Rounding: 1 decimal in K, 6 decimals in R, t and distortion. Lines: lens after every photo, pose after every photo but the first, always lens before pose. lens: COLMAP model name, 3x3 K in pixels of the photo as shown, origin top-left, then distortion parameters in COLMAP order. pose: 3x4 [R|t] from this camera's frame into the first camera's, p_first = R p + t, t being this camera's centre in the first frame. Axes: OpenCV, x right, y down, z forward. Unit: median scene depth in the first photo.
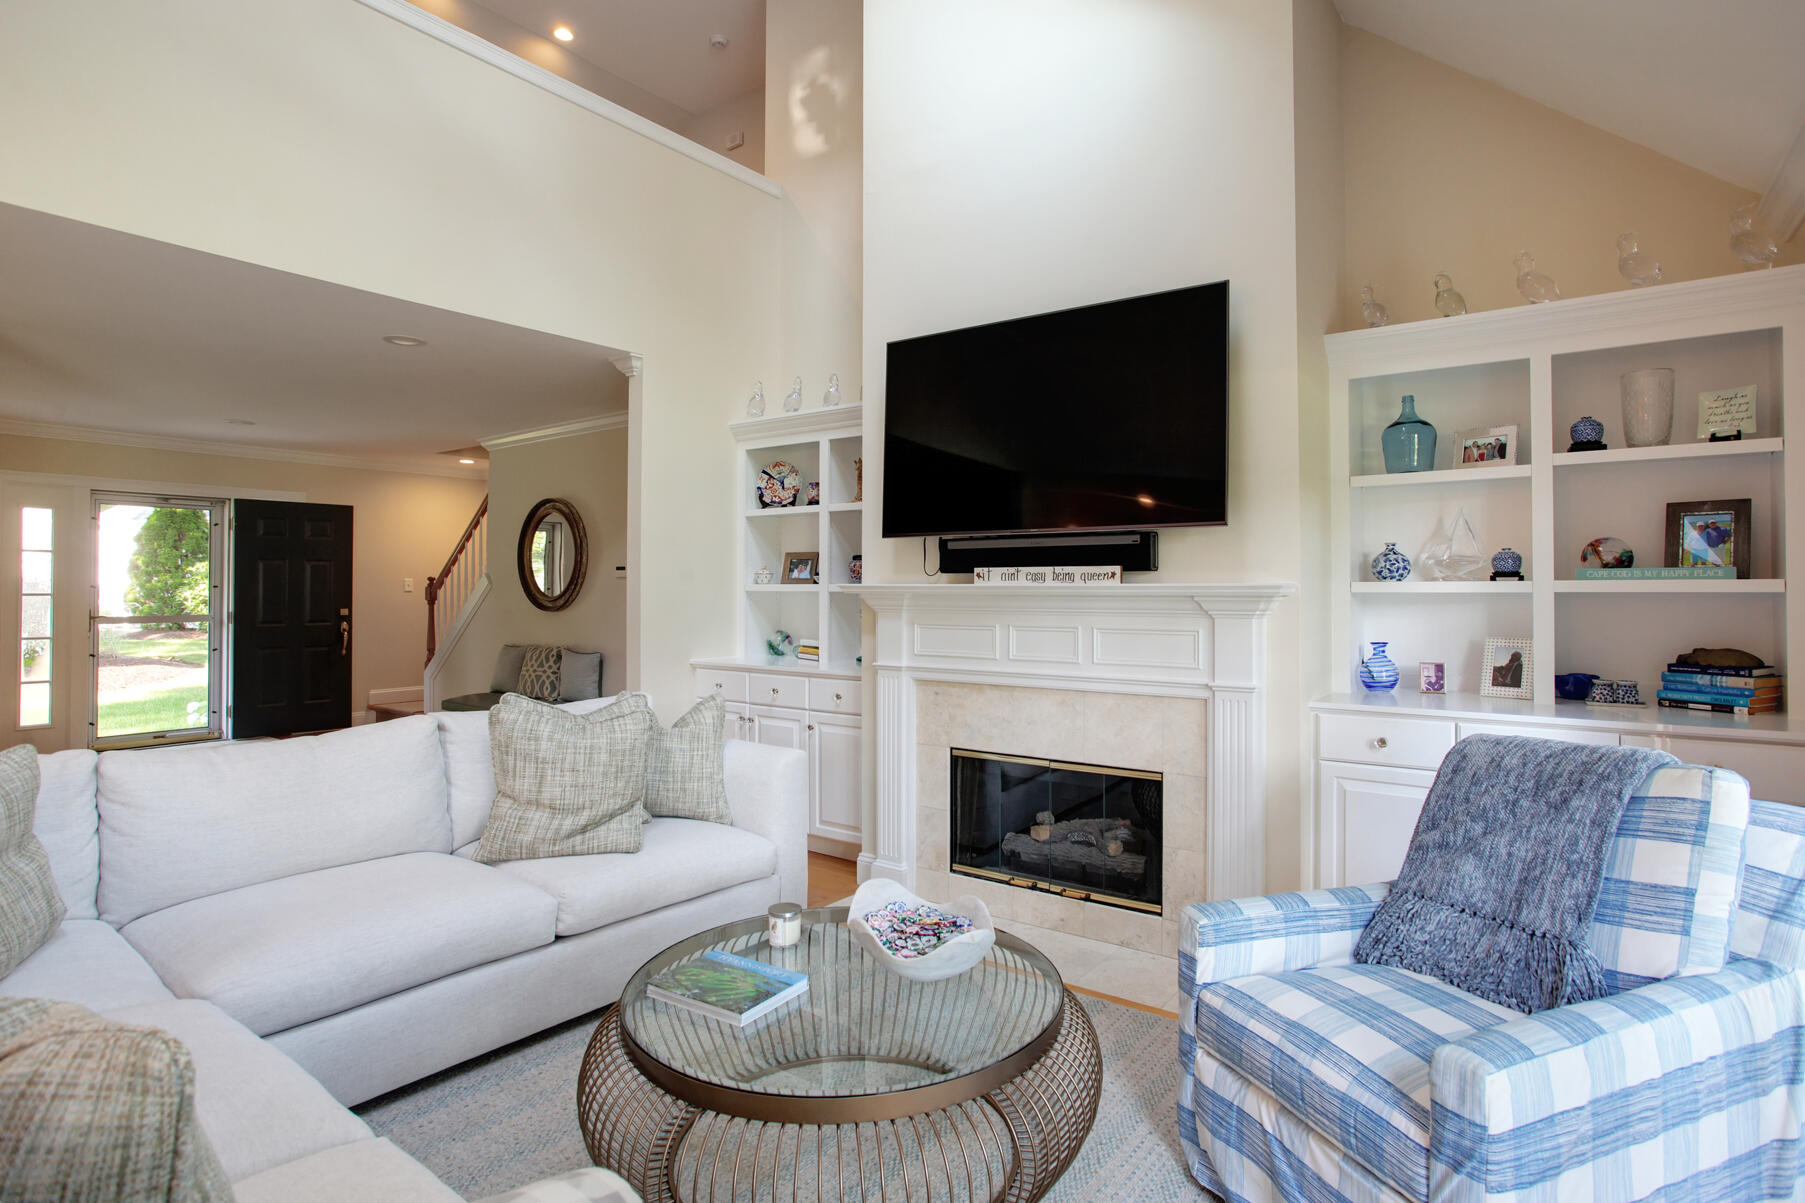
lens RADIAL K [[936.3, 0, 934.6], [0, 936.3, 580.3], [0, 0, 1]] dist [-0.029281, 0.001074]
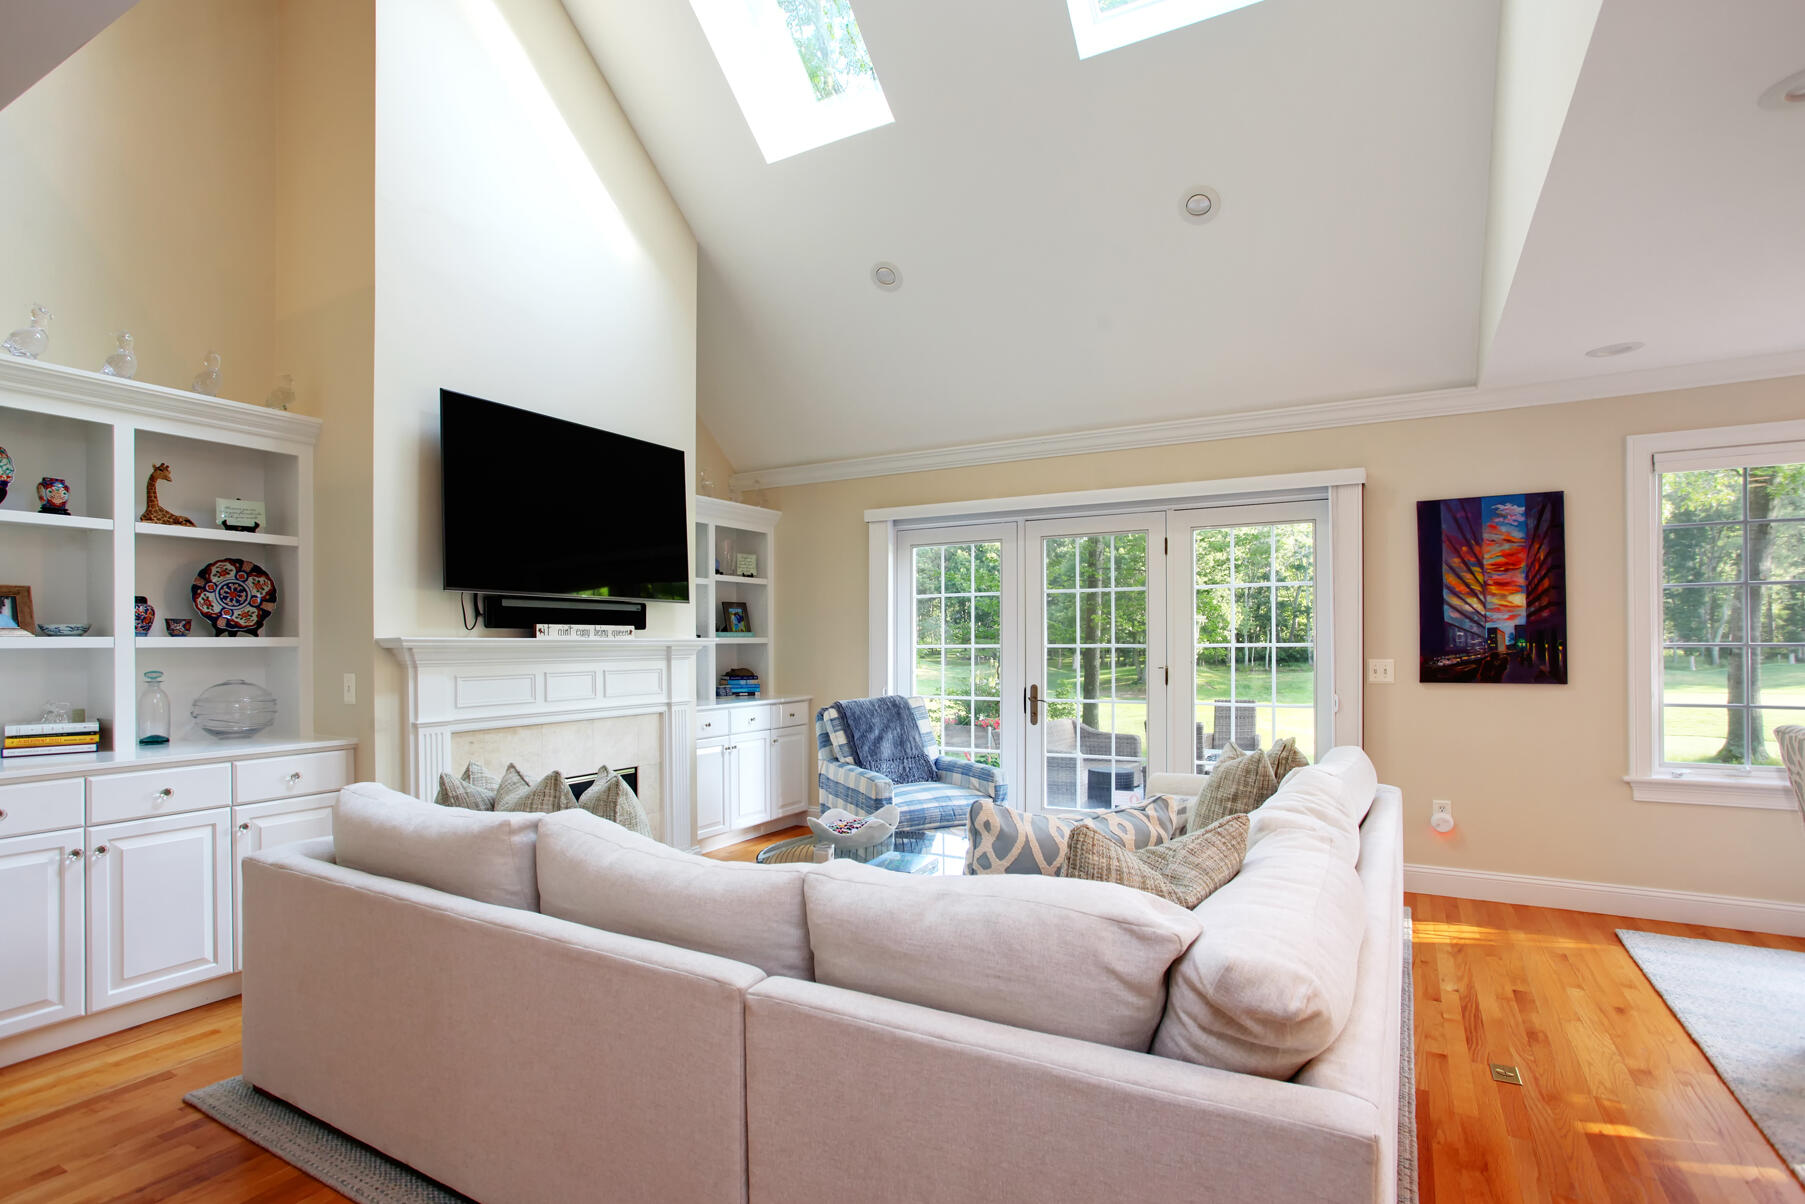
lens RADIAL K [[902.7, 0, 898.2], [0, 902.7, 639.4], [0, 0, 1]] dist [-0.013556, 0.001196]
pose [[-0.105481, 0.003415, 0.994415, -1.153028], [-0.005473, 0.999977, -0.004014, 0.008391], [-0.994406, -0.005865, -0.105460, 0.704004]]
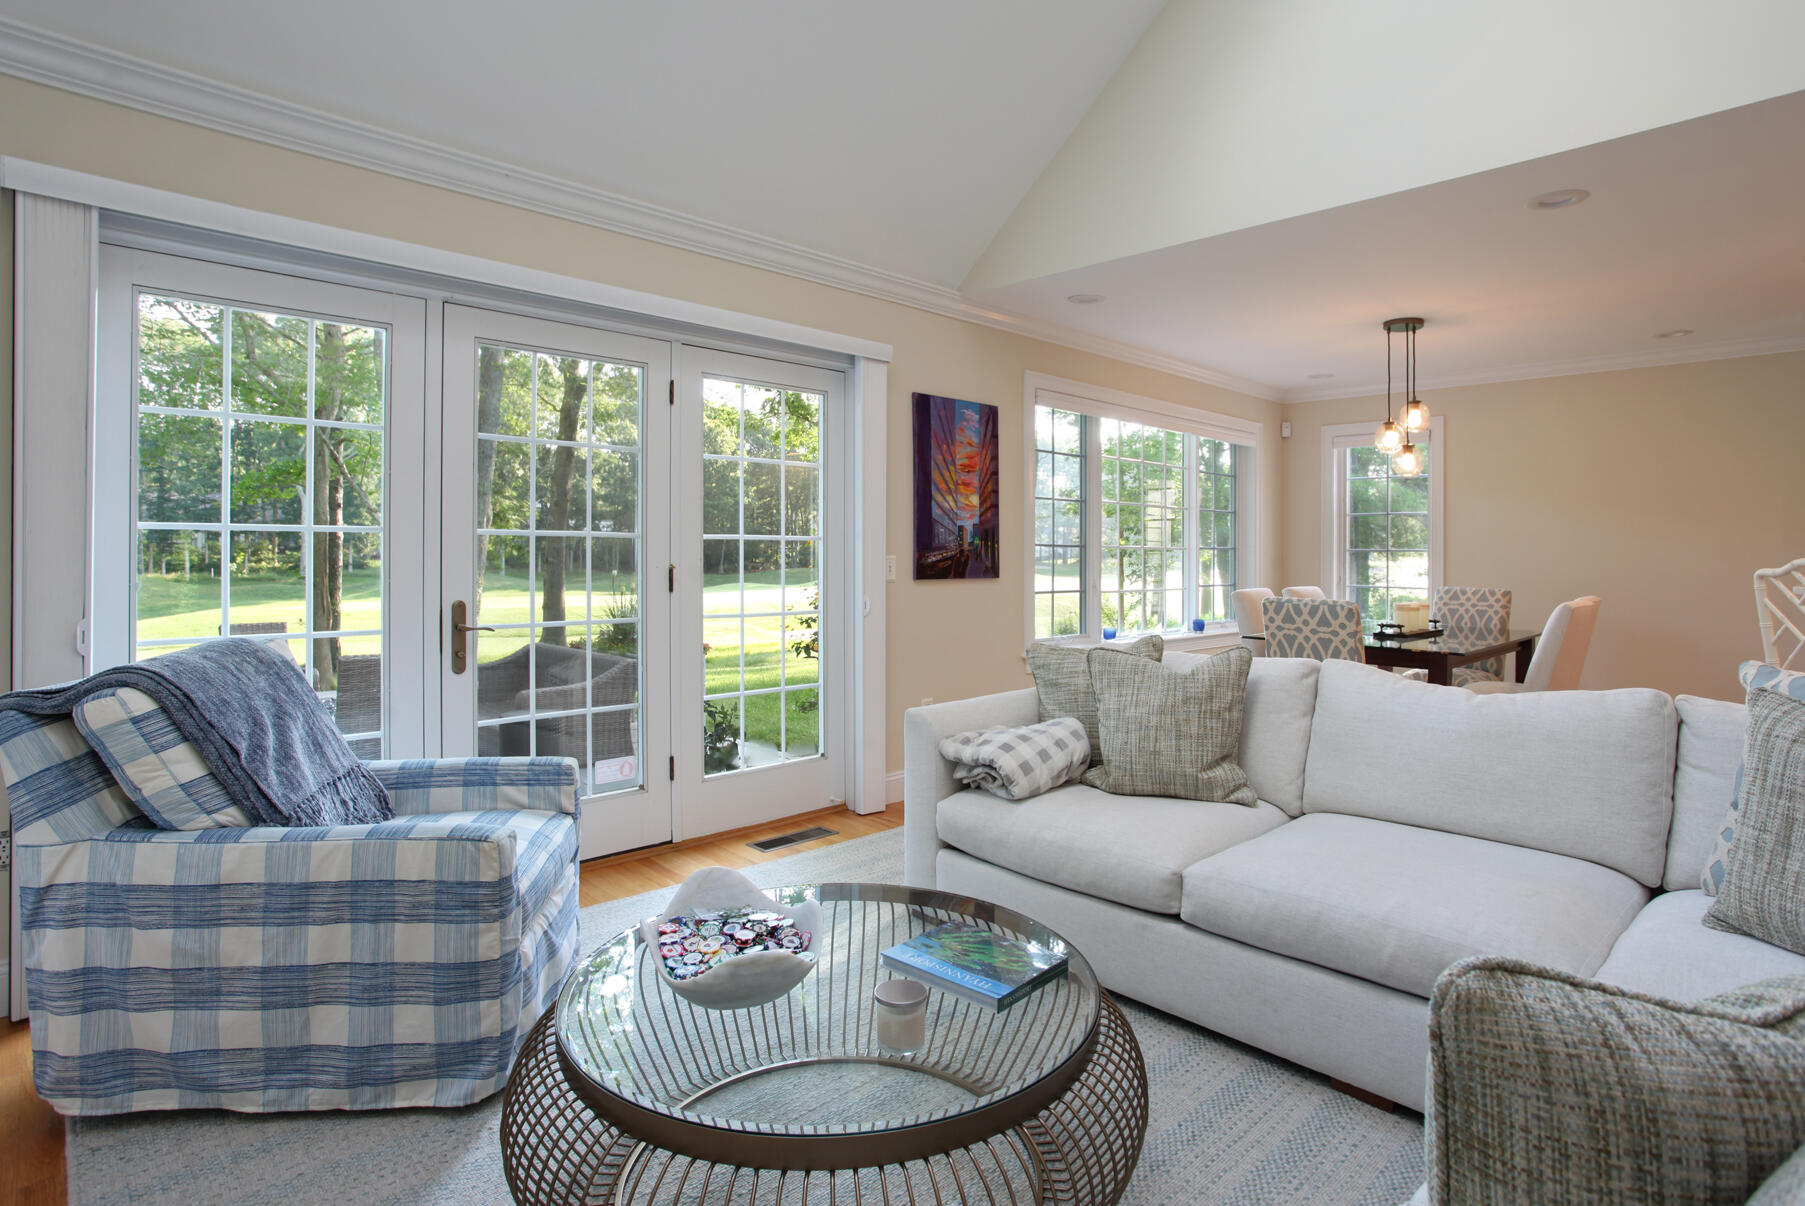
lens RADIAL K [[941.6, 0, 937.8], [0, 941.6, 557.1], [0, 0, 1]] dist [-0.068414, 0.049779]
pose [[-0.985972, -0.008776, 0.166678, -0.196195], [-0.010366, 0.999909, -0.008675, 0.040954], [-0.166587, -0.010281, -0.985973, 1.109287]]
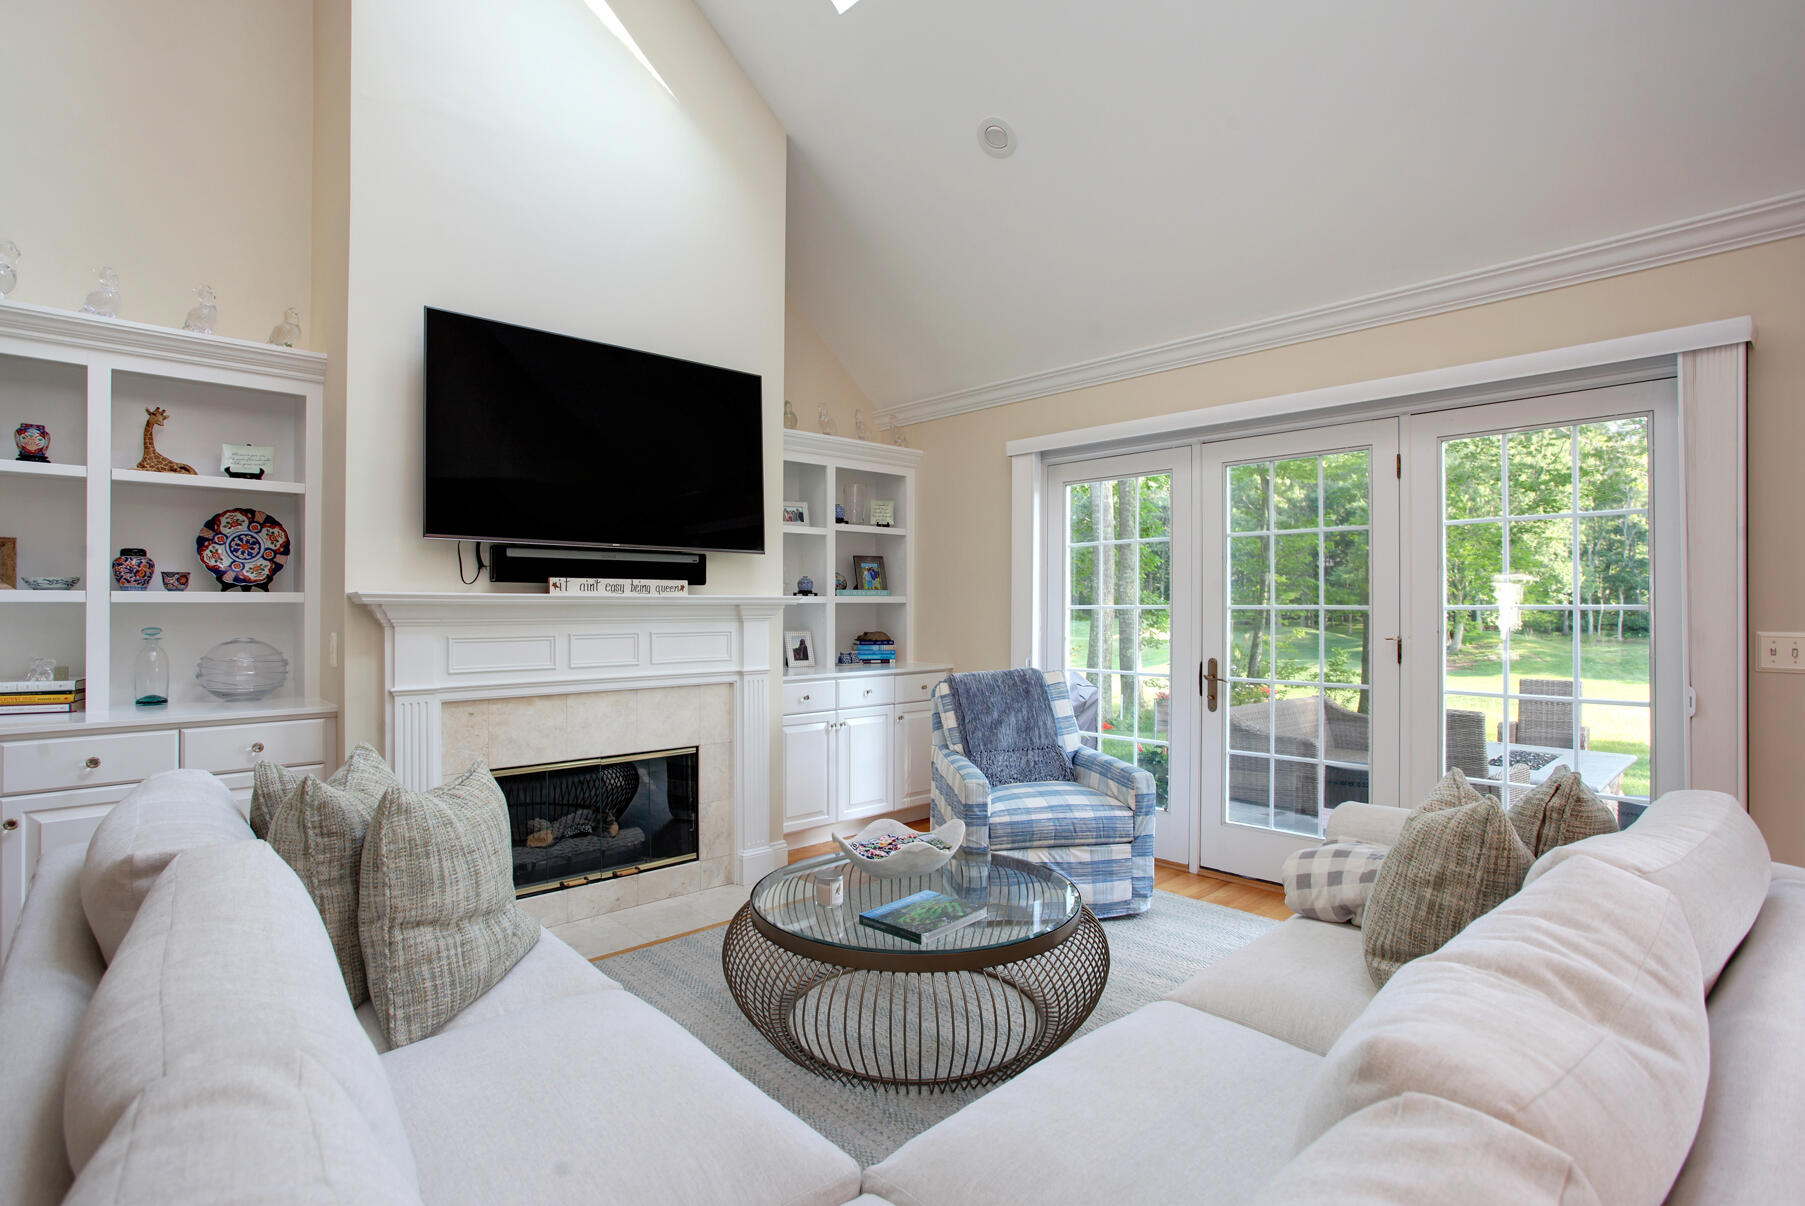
lens RADIAL K [[883.7, 0, 902.5], [0, 883.7, 603.0], [0, 0, 1]] dist [-0.040719, 0.017866]
pose [[0.194091, 0.002110, 0.980981, -0.826128], [-0.009895, 0.999951, -0.000193, 0.010620], [-0.980934, -0.009669, 0.194102, 0.475970]]
